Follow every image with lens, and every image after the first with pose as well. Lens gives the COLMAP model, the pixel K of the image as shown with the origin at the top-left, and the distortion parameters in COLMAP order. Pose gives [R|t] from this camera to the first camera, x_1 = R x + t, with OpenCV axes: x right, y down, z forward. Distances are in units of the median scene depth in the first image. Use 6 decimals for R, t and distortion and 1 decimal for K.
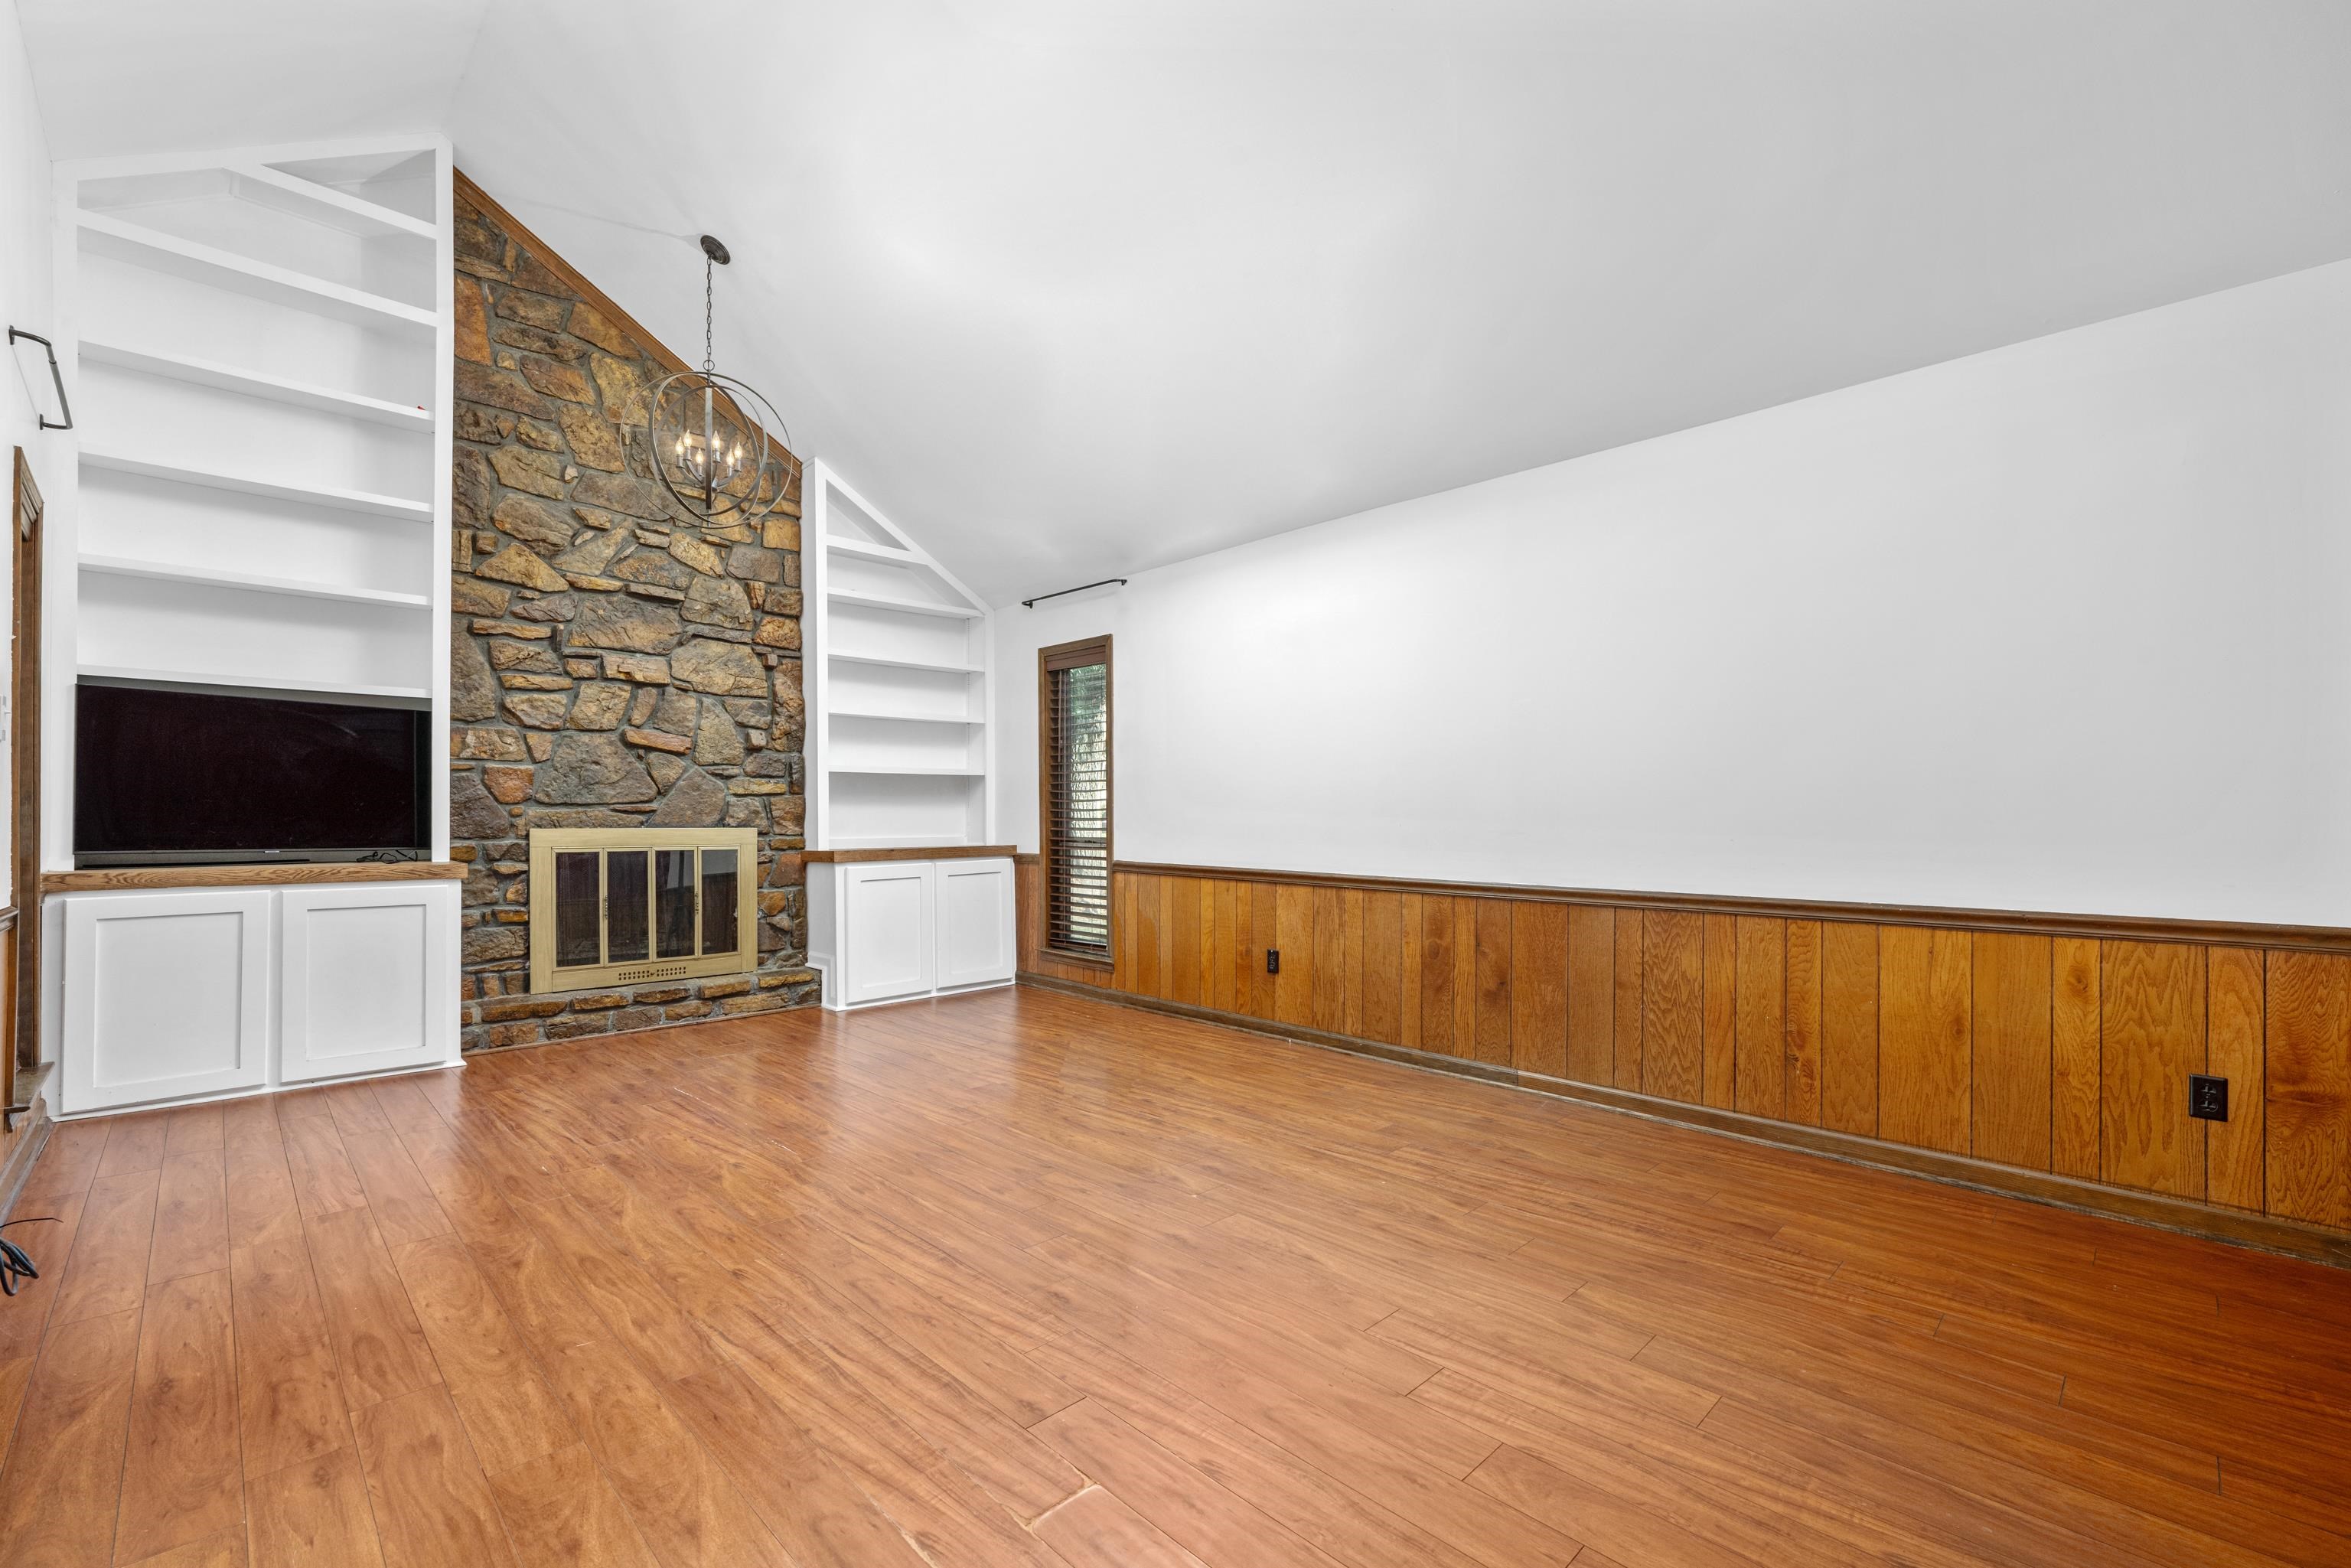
lens RADIAL K [[1000.6, 0, 1174.0], [0, 1000.6, 808.8], [0, 0, 1]] dist [-0.006983, 0.000109]
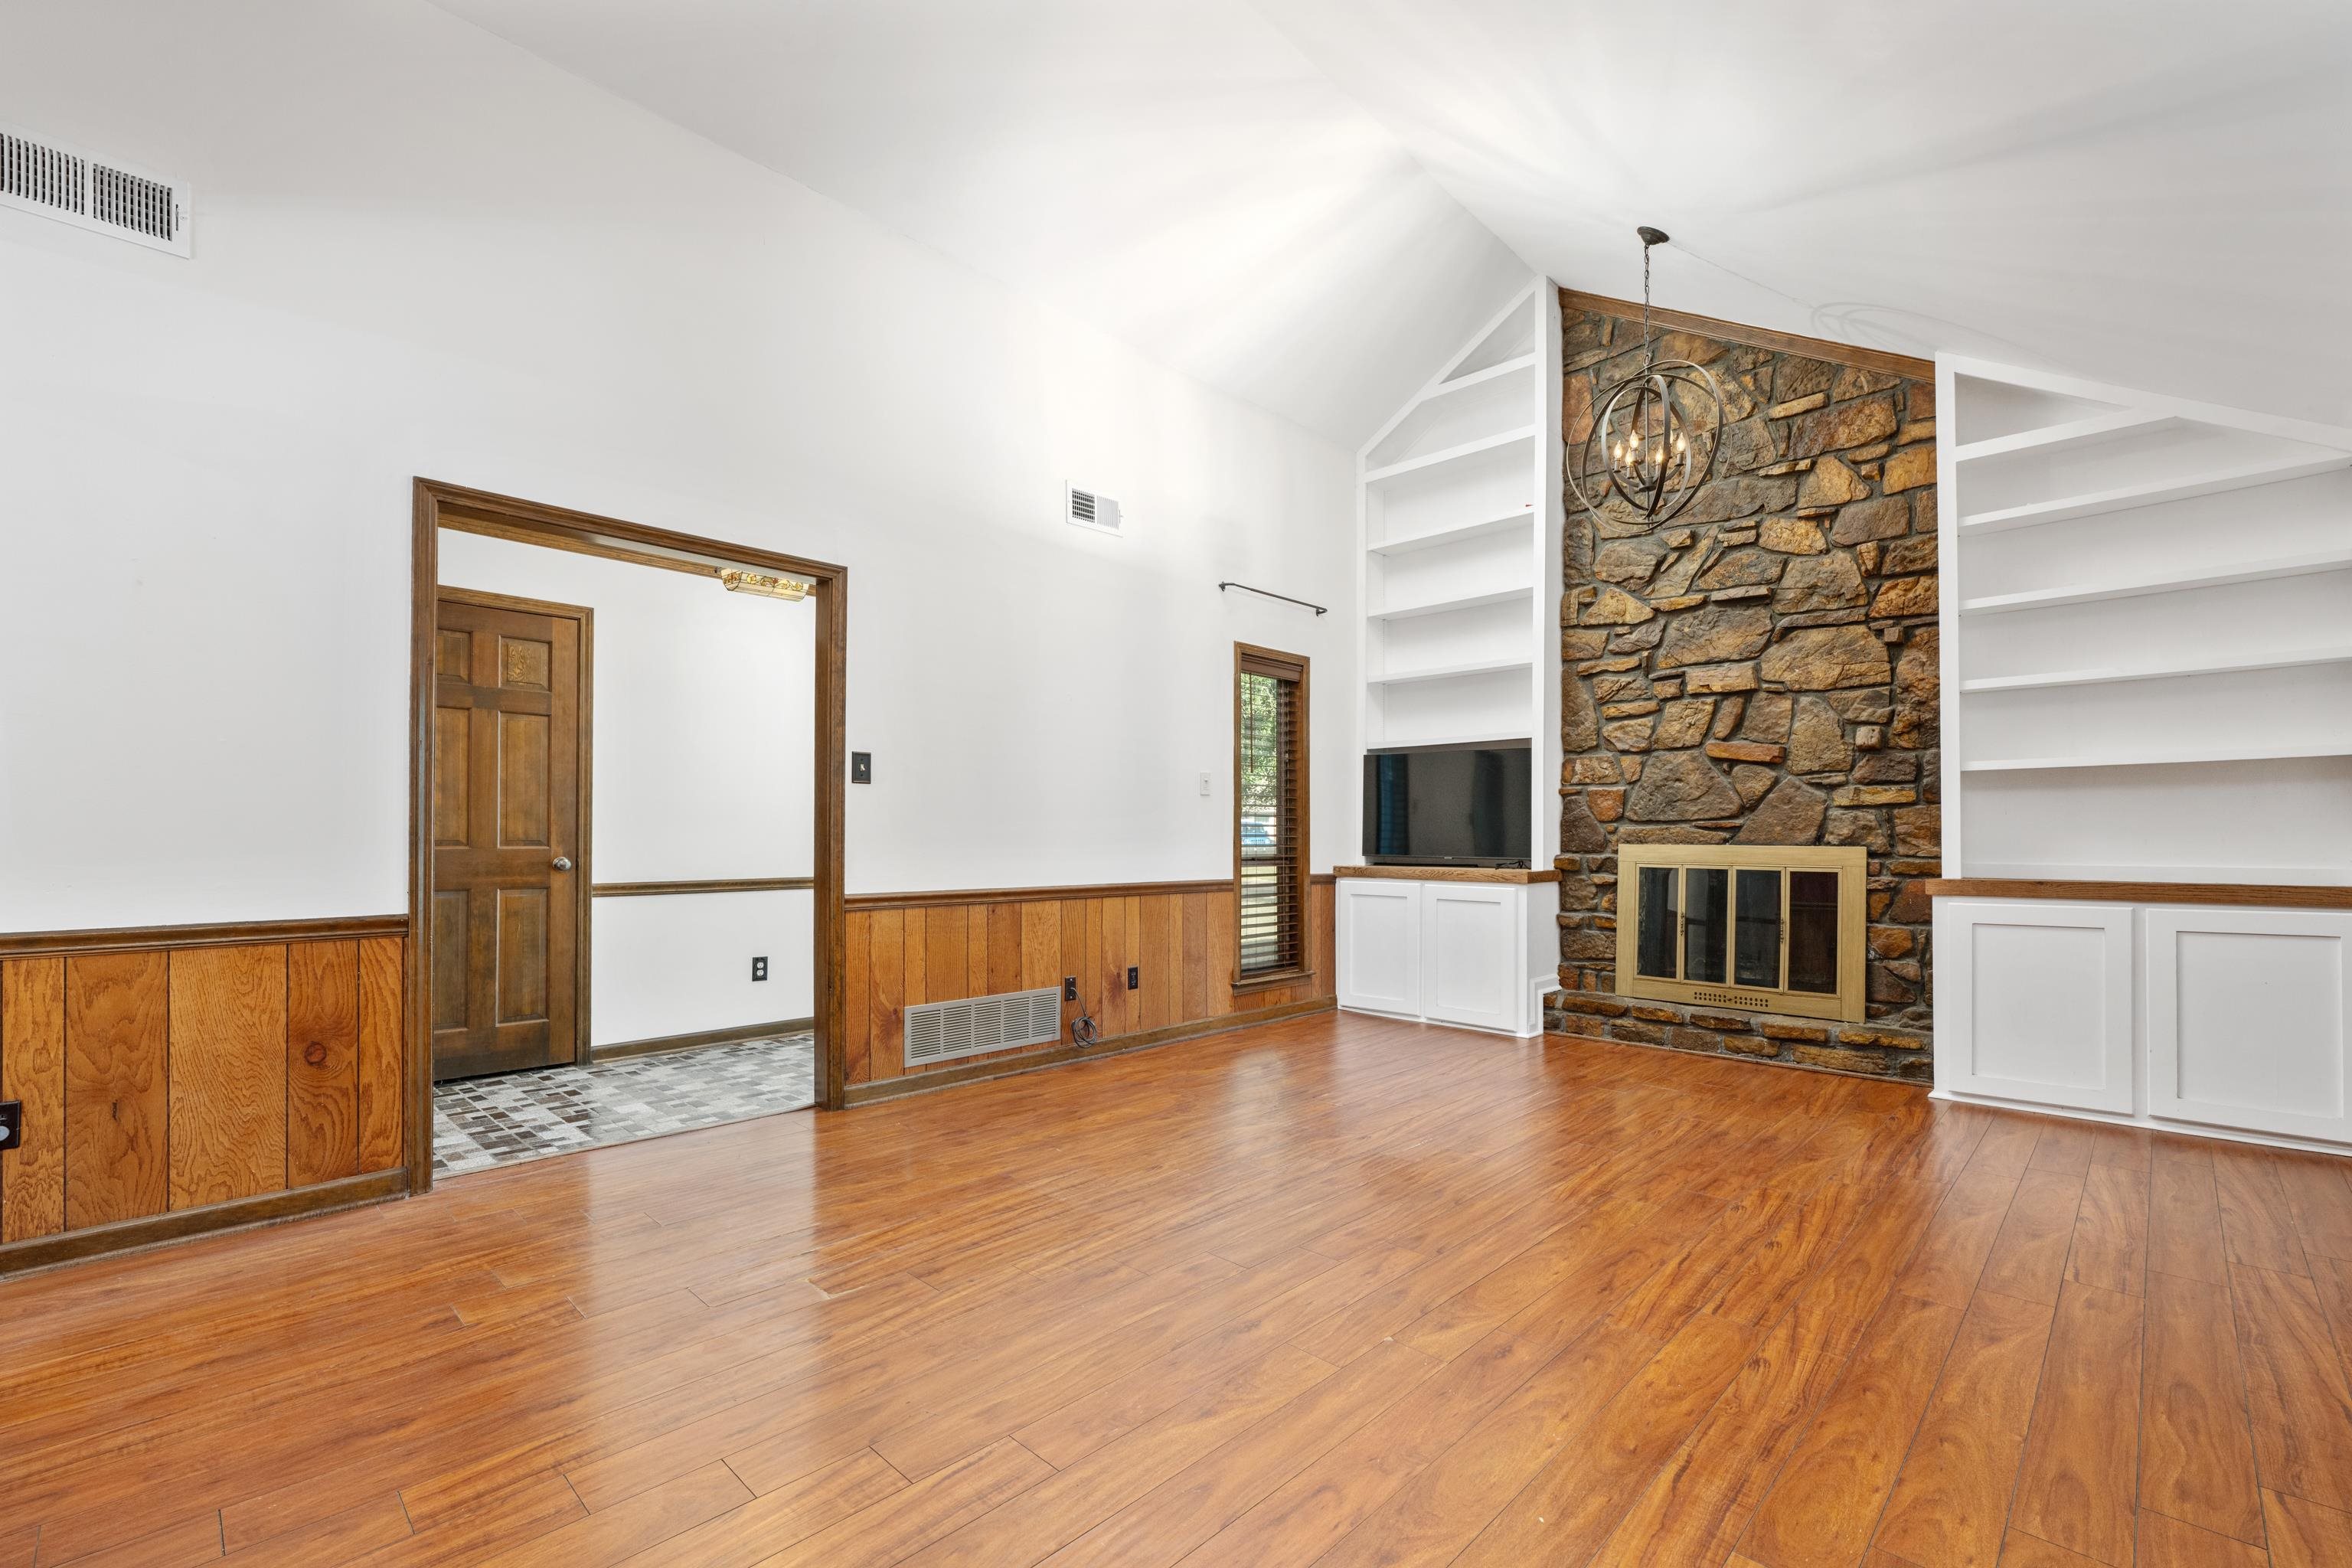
lens RADIAL K [[1001.0, 0, 1158.7], [0, 1001.0, 828.1], [0, 0, 1]] dist [-0.006983, 0.000109]
pose [[0.004278, -0.007705, -0.999961, 0.426752], [0.006352, 0.999950, -0.007678, 0.007032], [0.999971, -0.006318, 0.004327, 0.462870]]
